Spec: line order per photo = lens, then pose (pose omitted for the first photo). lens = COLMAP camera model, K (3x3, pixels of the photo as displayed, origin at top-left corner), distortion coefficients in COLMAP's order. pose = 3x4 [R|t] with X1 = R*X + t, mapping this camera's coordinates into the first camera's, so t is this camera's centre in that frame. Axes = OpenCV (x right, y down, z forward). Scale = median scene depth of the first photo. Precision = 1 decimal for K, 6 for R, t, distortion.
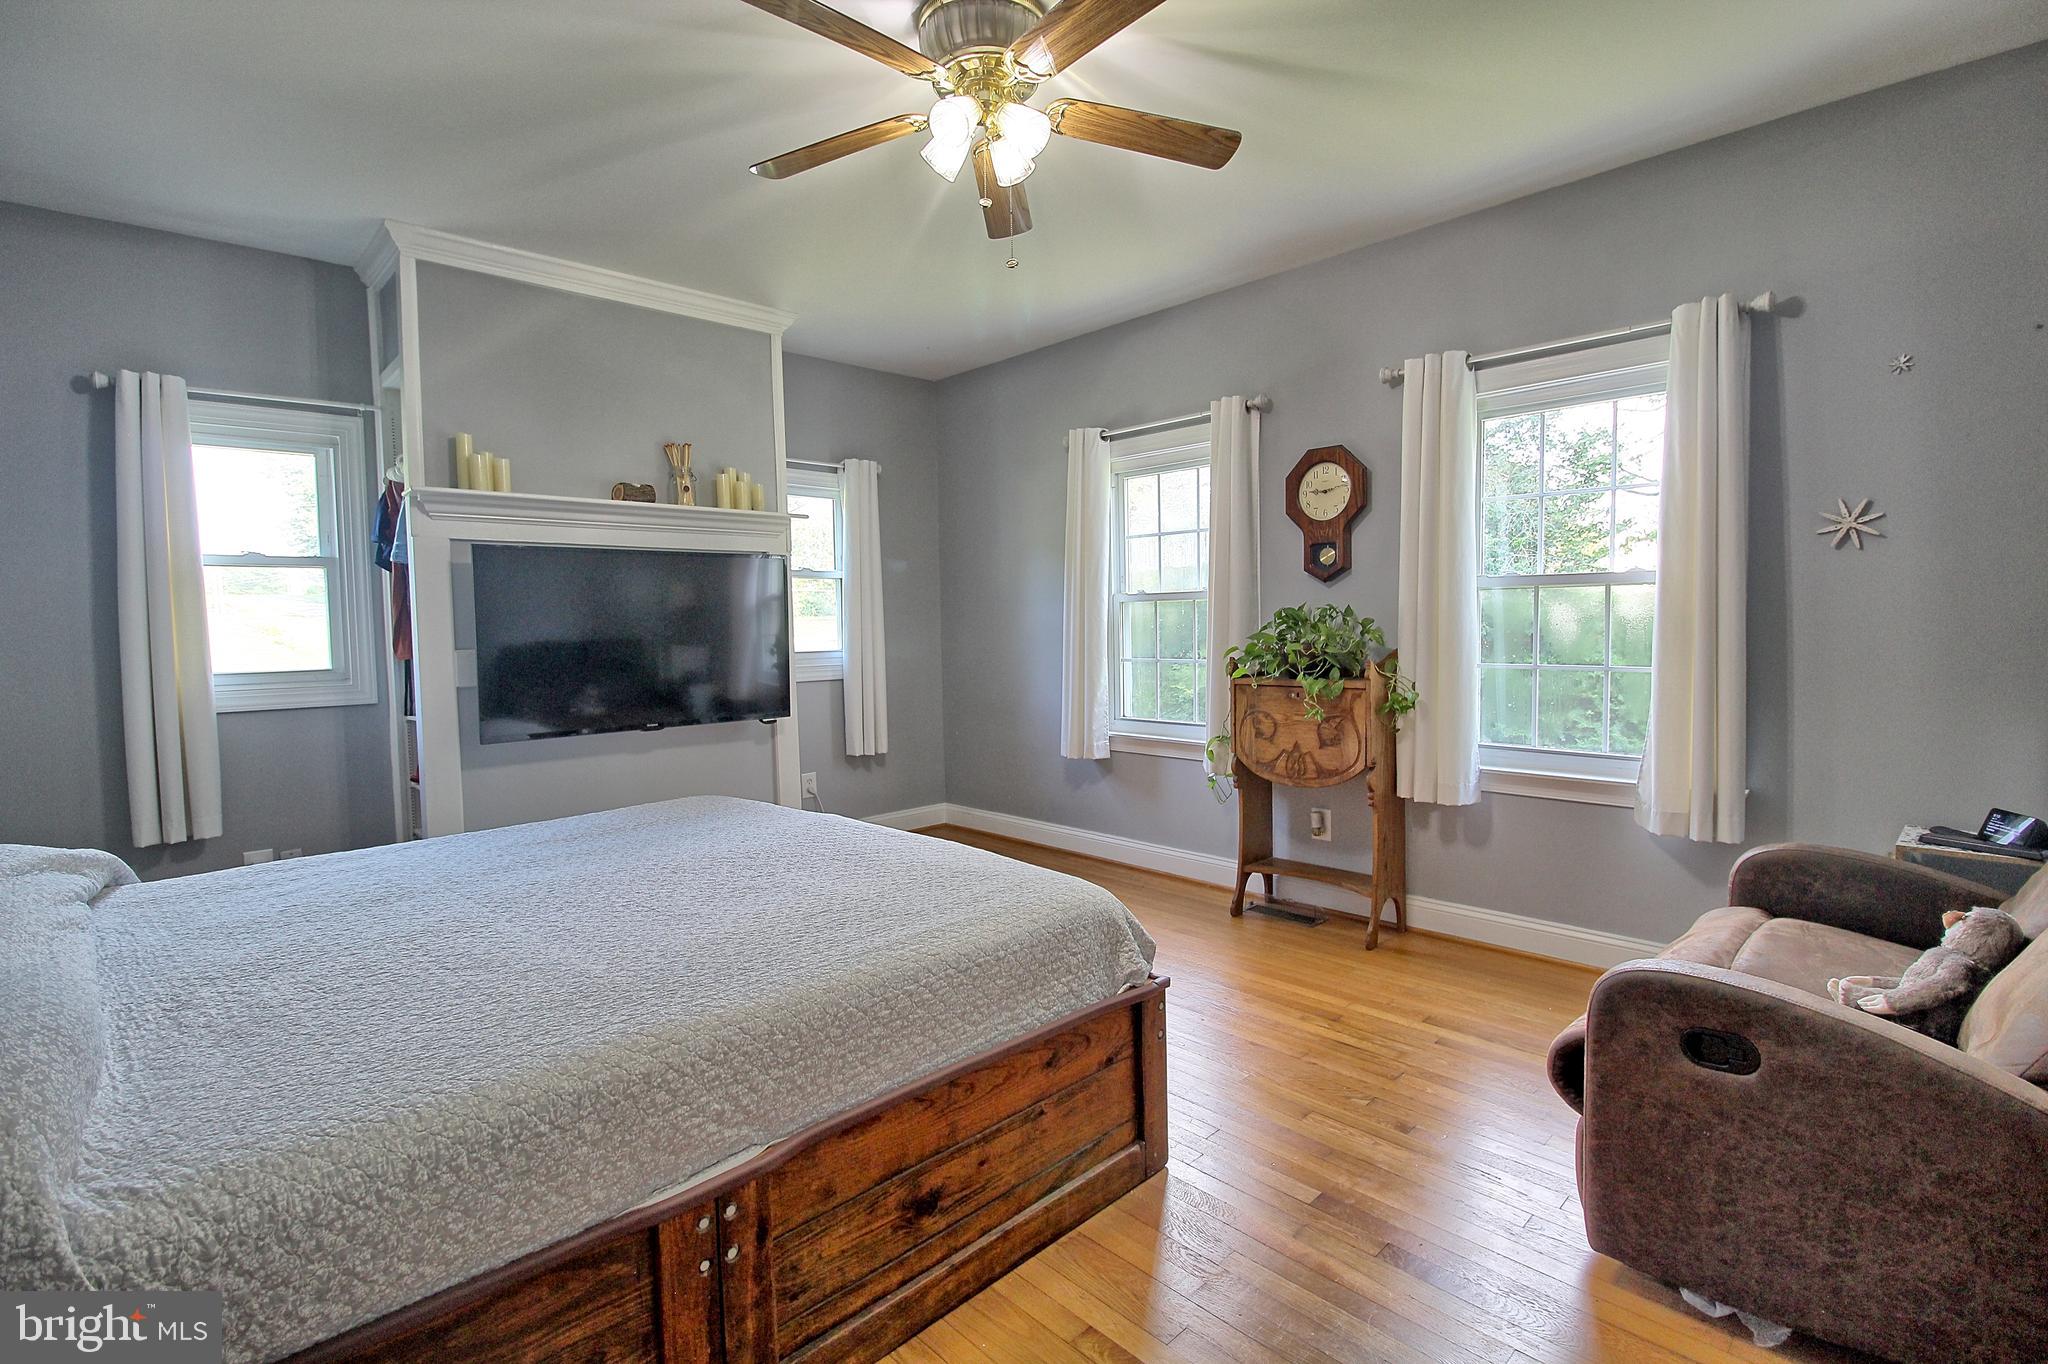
lens RADIAL K [[945.2, 0, 1034.2], [0, 945.2, 681.6], [0, 0, 1]] dist [-0.004331, -0.011147]
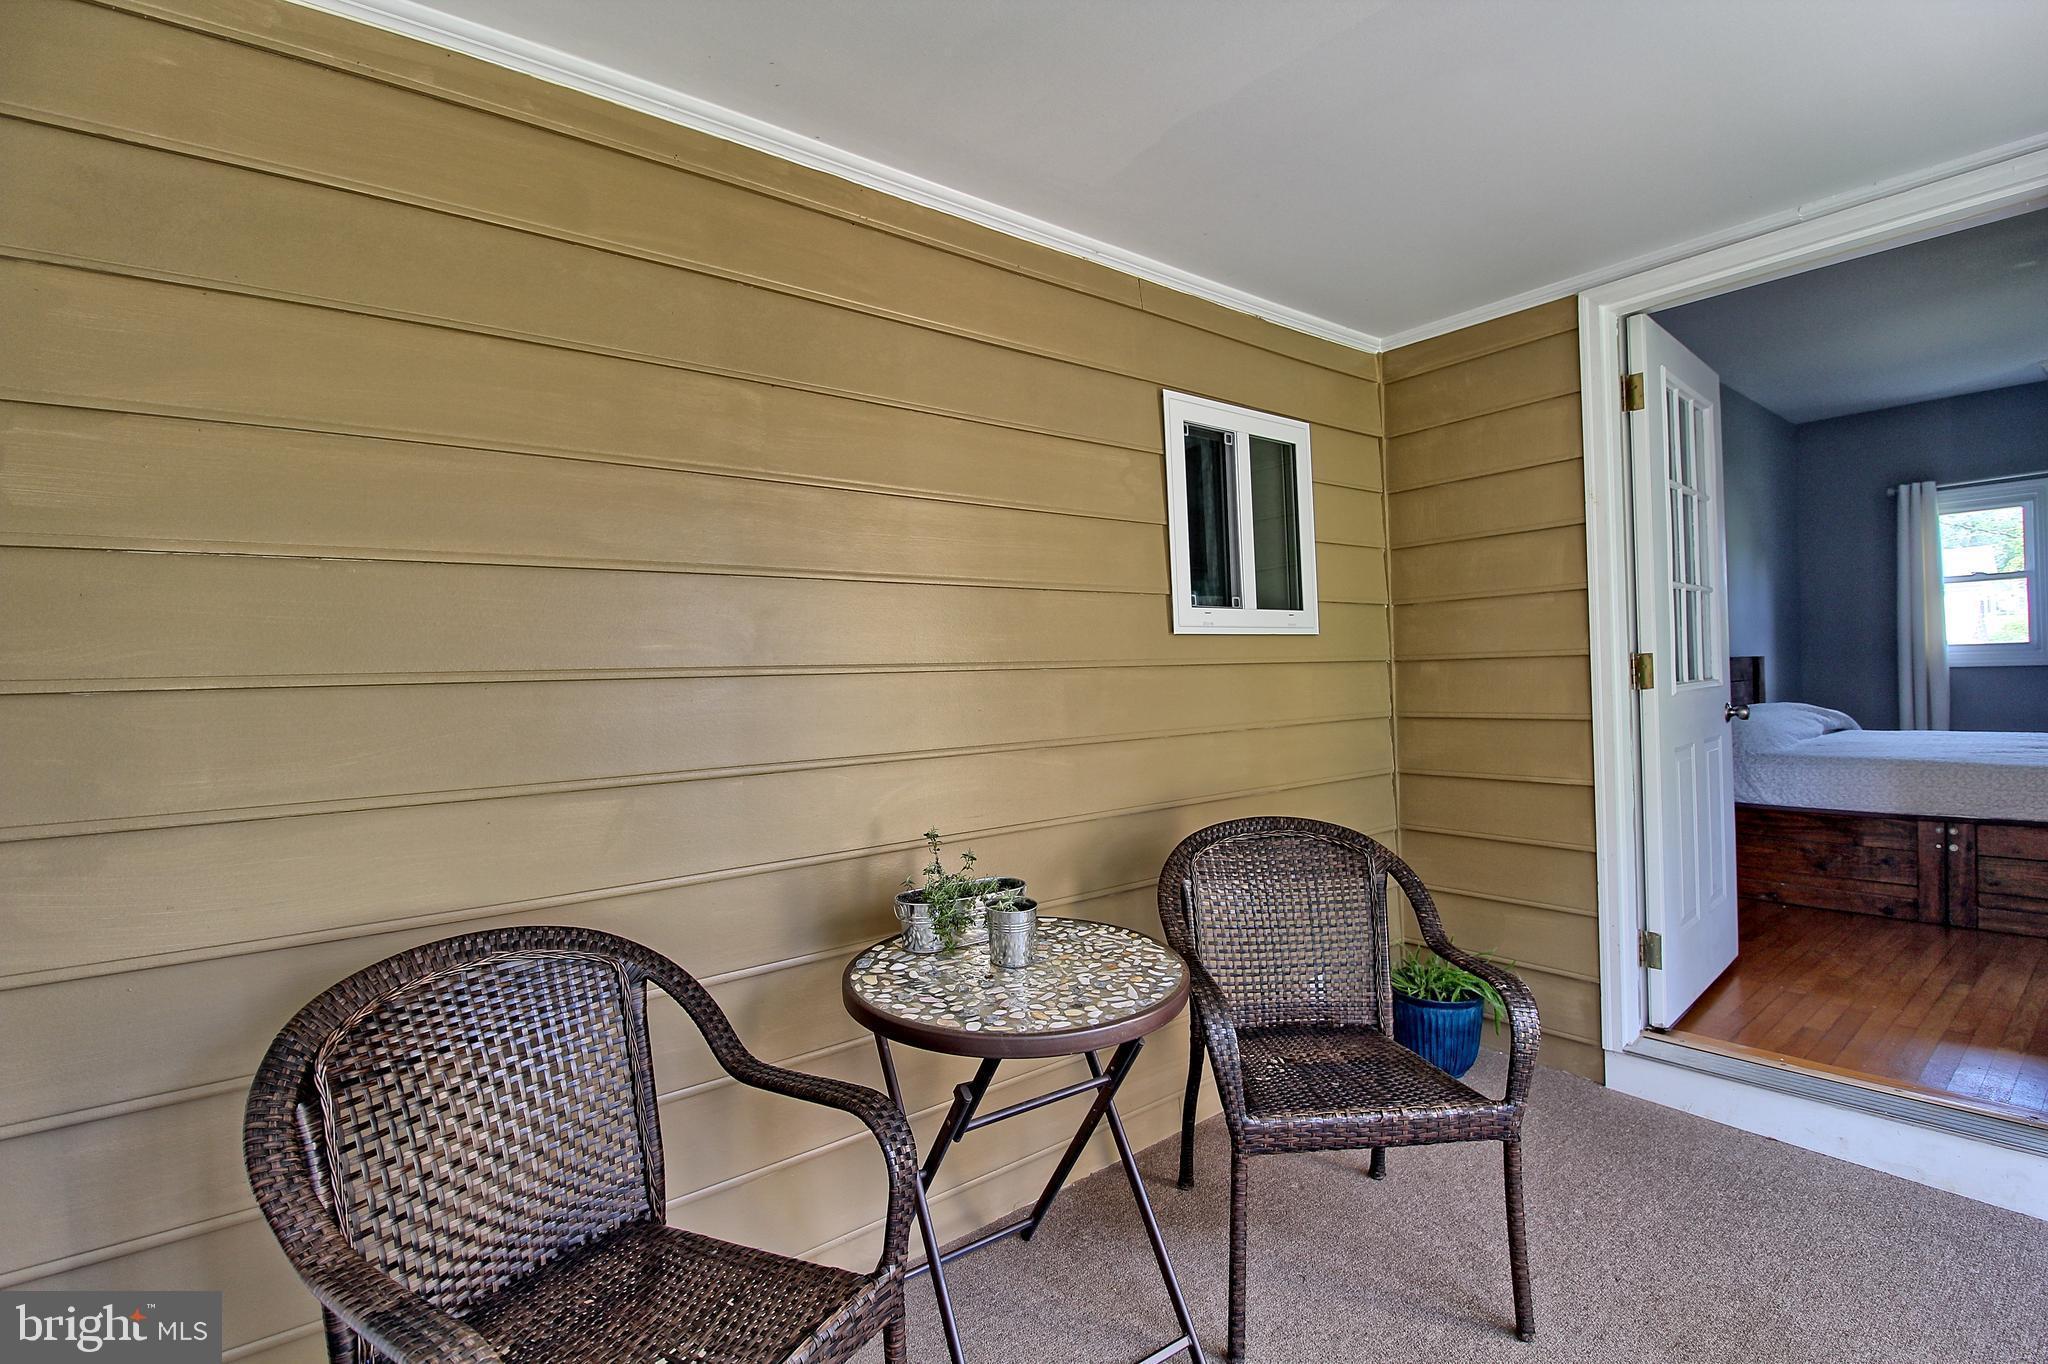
lens RADIAL K [[945.2, 0, 1034.6], [0, 945.2, 671.4], [0, 0, 1]] dist [-0.004331, -0.011147]
pose [[-0.090992, 0.017172, -0.995704, 1.004682], [-0.026623, 0.999452, 0.019670, 0.052687], [0.995496, 0.028299, -0.090485, -0.538609]]
